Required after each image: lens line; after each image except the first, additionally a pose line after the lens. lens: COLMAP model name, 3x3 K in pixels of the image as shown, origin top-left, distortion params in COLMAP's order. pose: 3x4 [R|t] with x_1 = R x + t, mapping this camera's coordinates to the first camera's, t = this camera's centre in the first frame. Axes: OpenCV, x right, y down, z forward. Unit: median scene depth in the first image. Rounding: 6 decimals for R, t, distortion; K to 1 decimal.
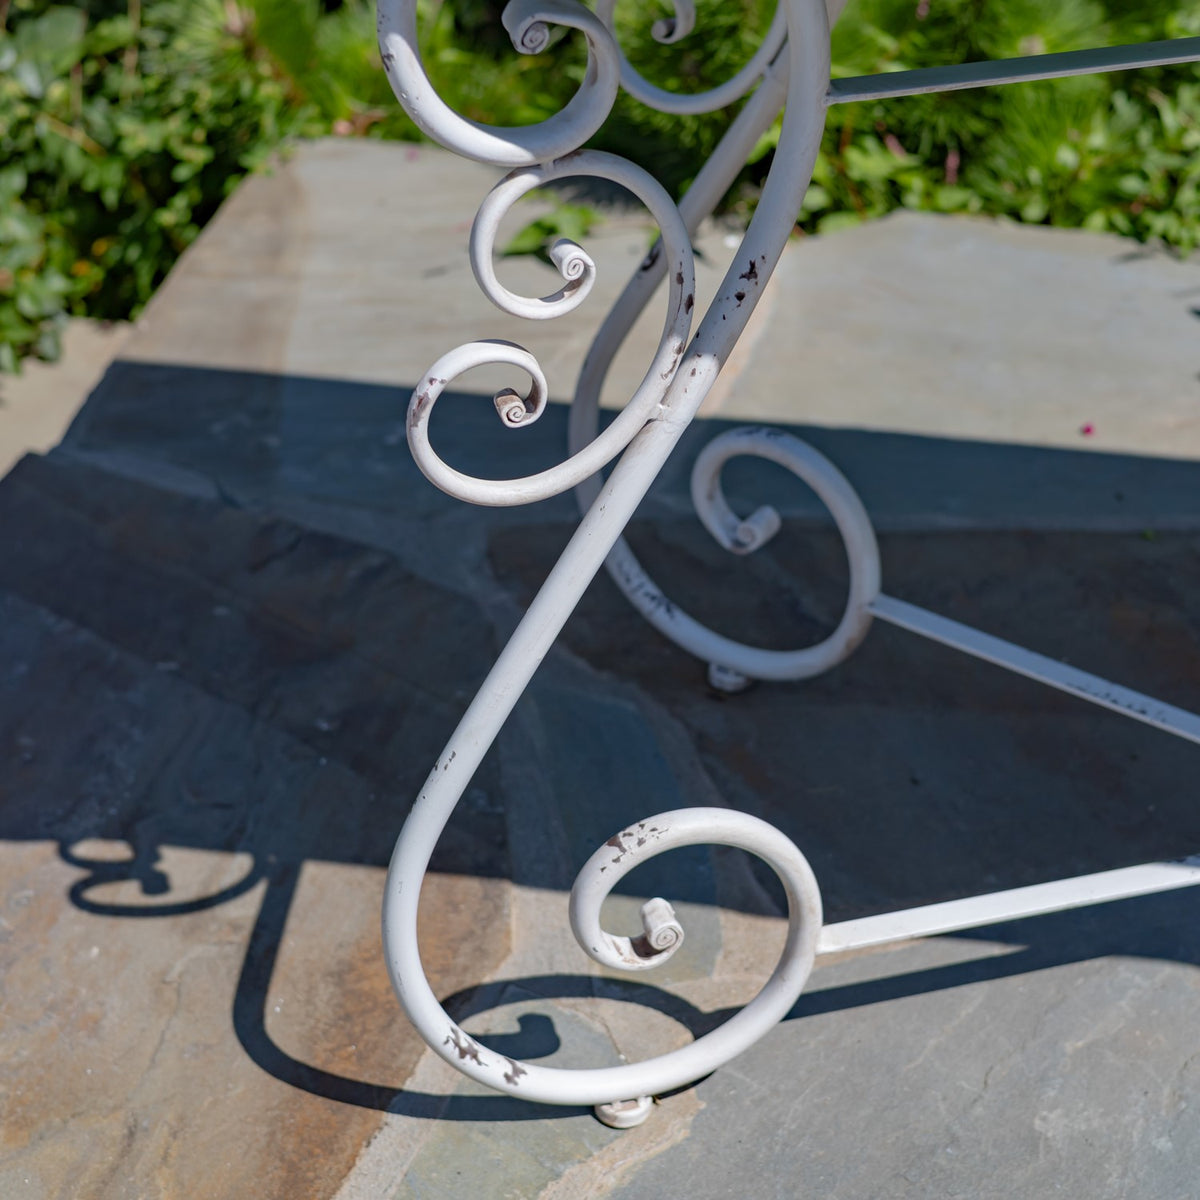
lens RADIAL K [[3374.5, 0, 600.0], [0, 3374.5, 600.0], [0, 0, 1]] dist [-0.062916, -0.770053]
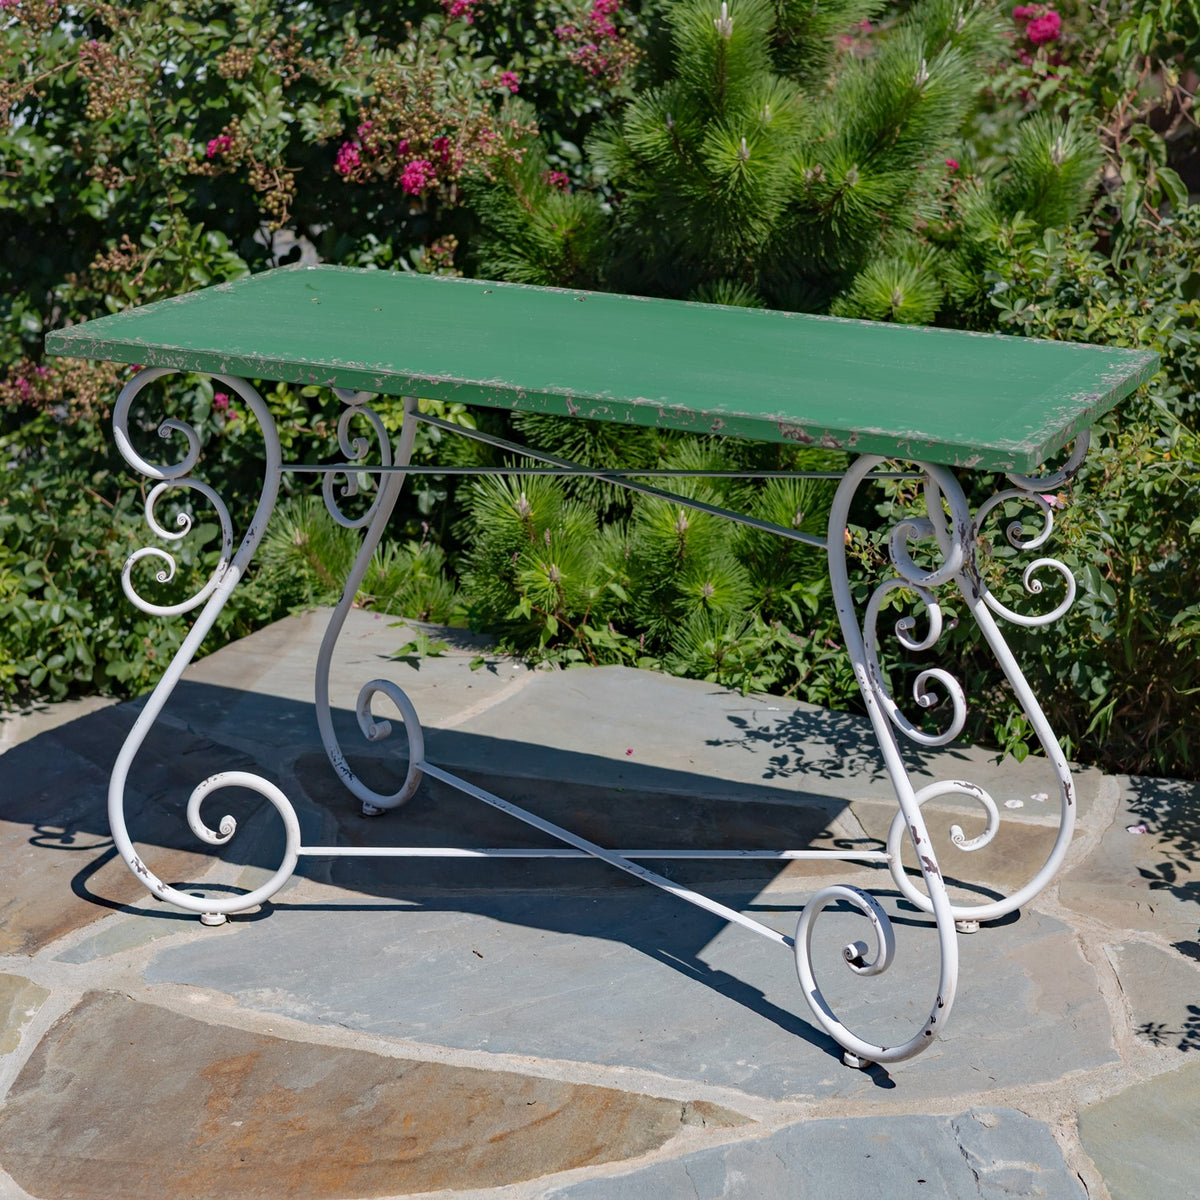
lens RADIAL K [[3374.5, 0, 600.0], [0, 3374.5, 600.0], [0, 0, 1]] dist [-0.062916, -0.770053]
pose [[0.973884, 0.097692, -0.204954, 0.589802], [-0.145074, 0.962138, -0.230746, 0.358386], [0.174652, 0.254454, 0.951183, -0.984716]]
